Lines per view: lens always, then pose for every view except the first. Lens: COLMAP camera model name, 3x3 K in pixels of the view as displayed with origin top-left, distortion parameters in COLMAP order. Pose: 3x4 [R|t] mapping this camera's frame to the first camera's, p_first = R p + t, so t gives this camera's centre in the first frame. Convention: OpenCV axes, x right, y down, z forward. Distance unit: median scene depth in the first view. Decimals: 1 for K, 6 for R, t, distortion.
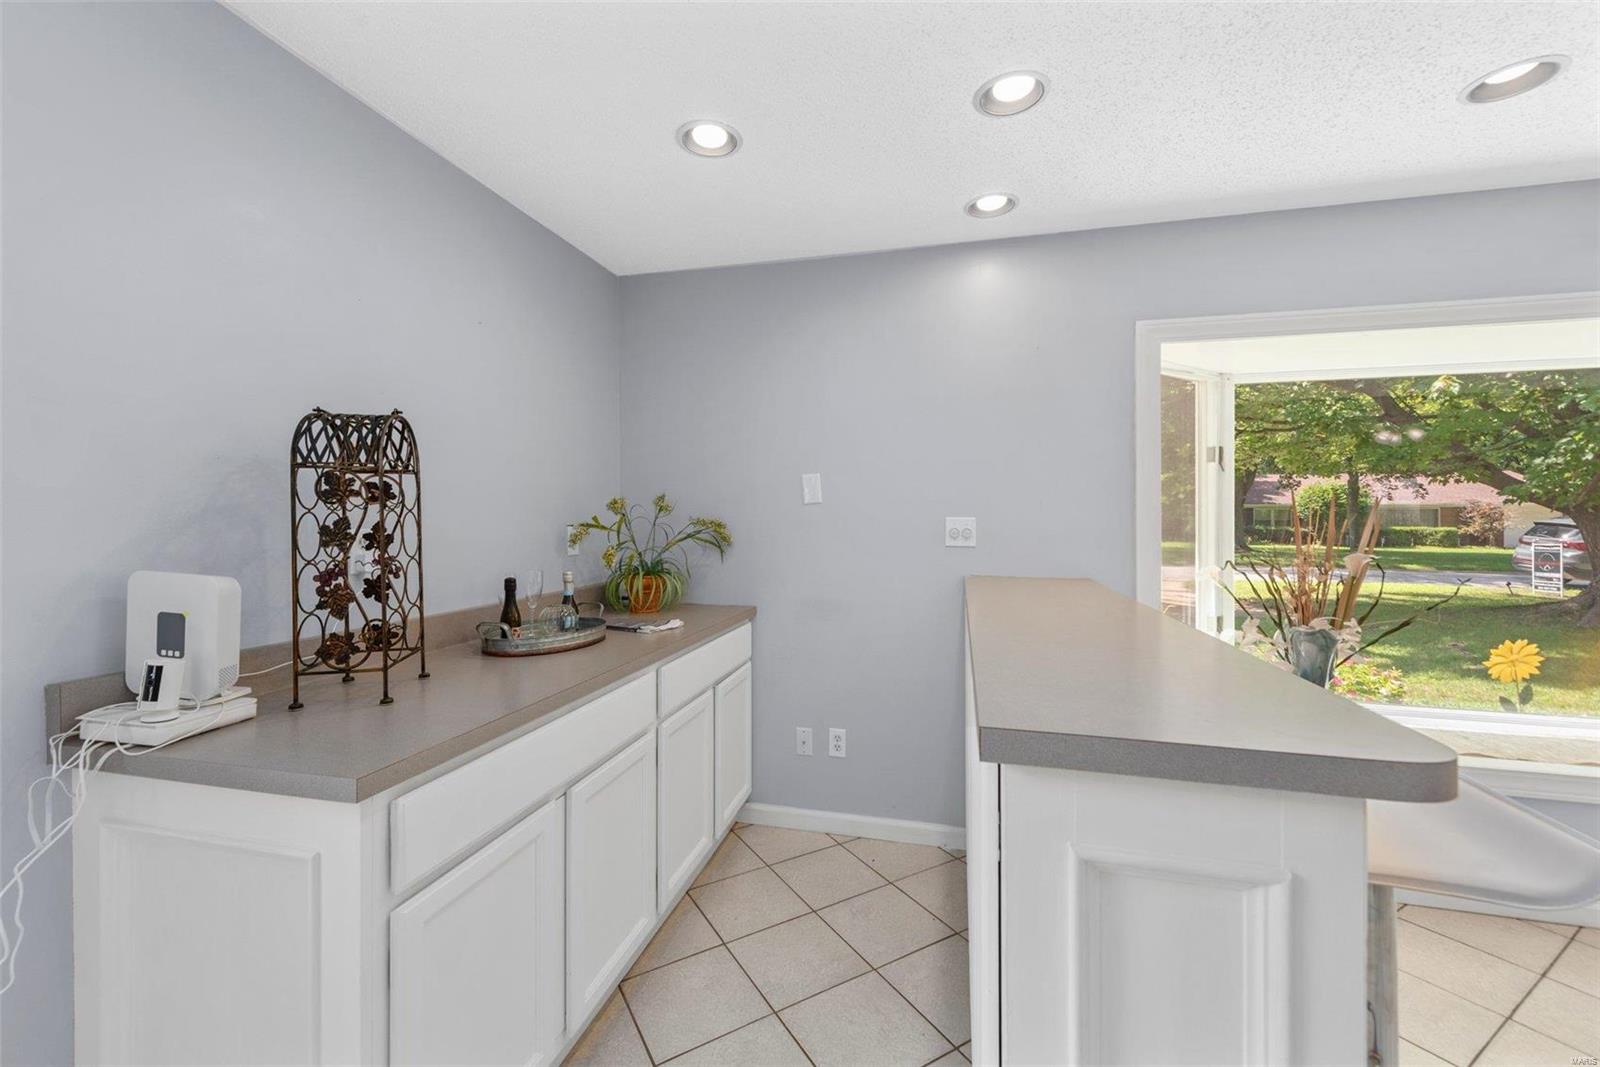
lens RADIAL K [[647.6, 0, 798.9], [0, 647.6, 524.1], [0, 0, 1]] dist [0.003263, -0.000555]
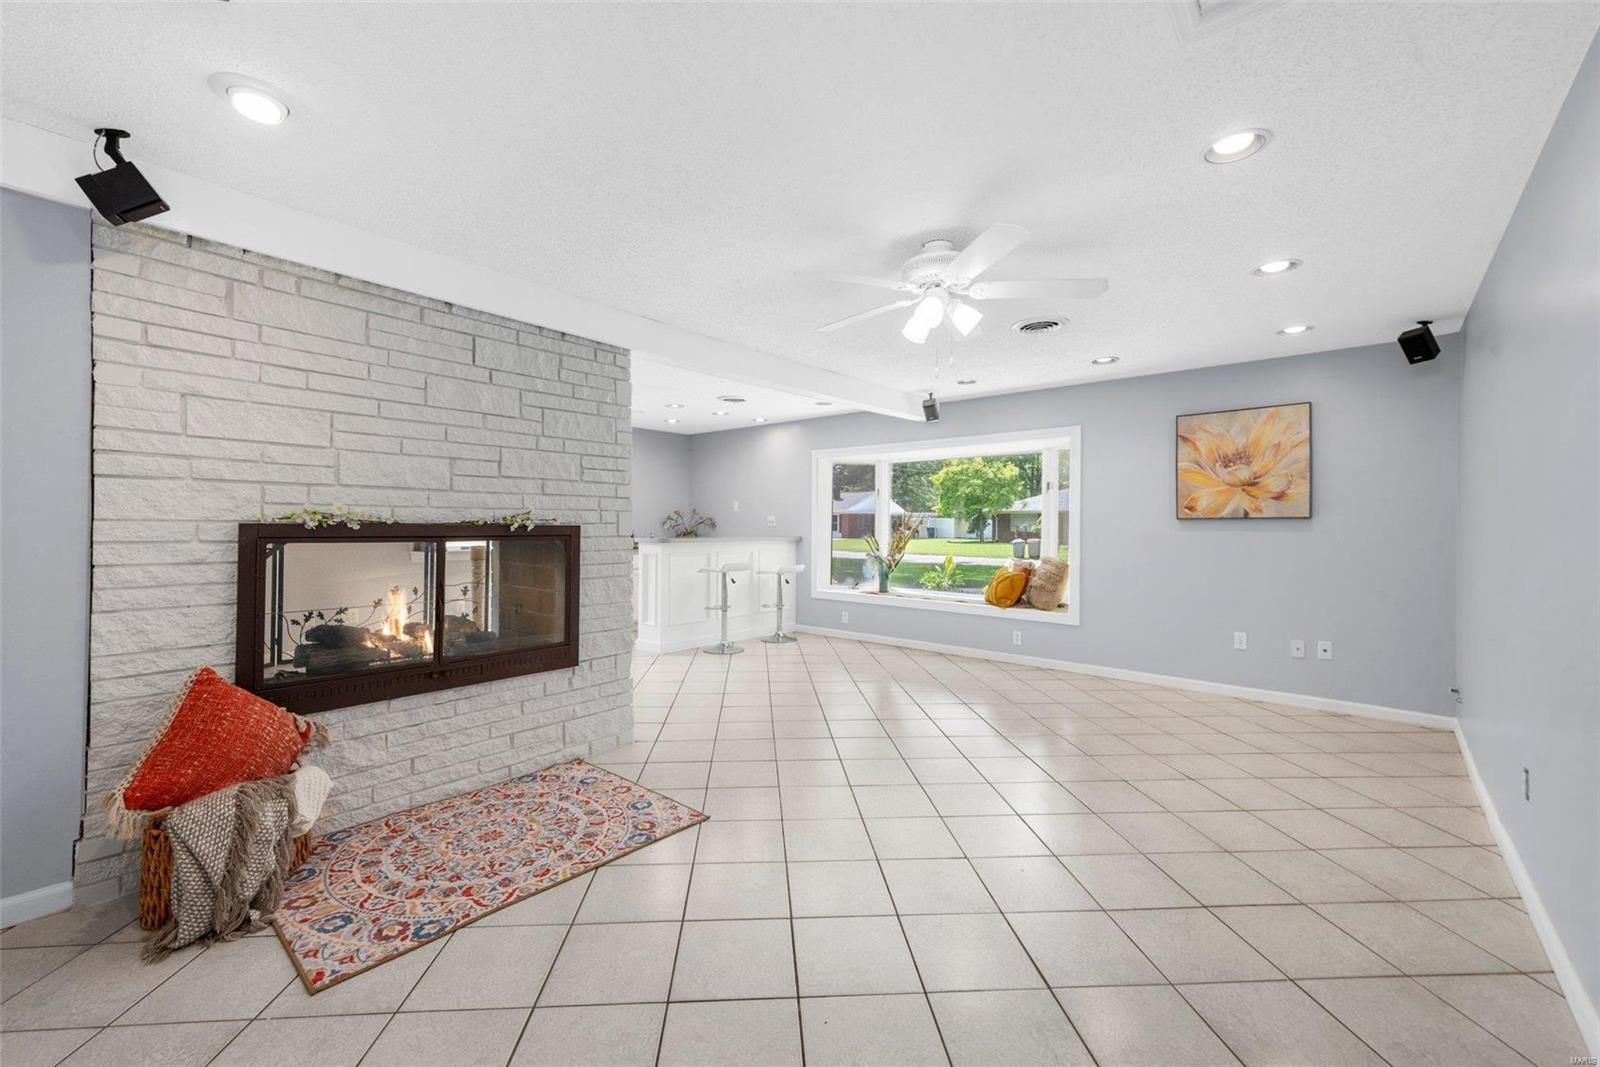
lens RADIAL K [[647.6, 0, 798.9], [0, 647.6, 524.1], [0, 0, 1]] dist [0.003263, -0.000555]
pose [[0.886991, 0.000508, -0.461786, 2.814672], [-0.008290, 0.999856, -0.014823, 0.113963], [0.461712, 0.016976, 0.886867, -2.540947]]
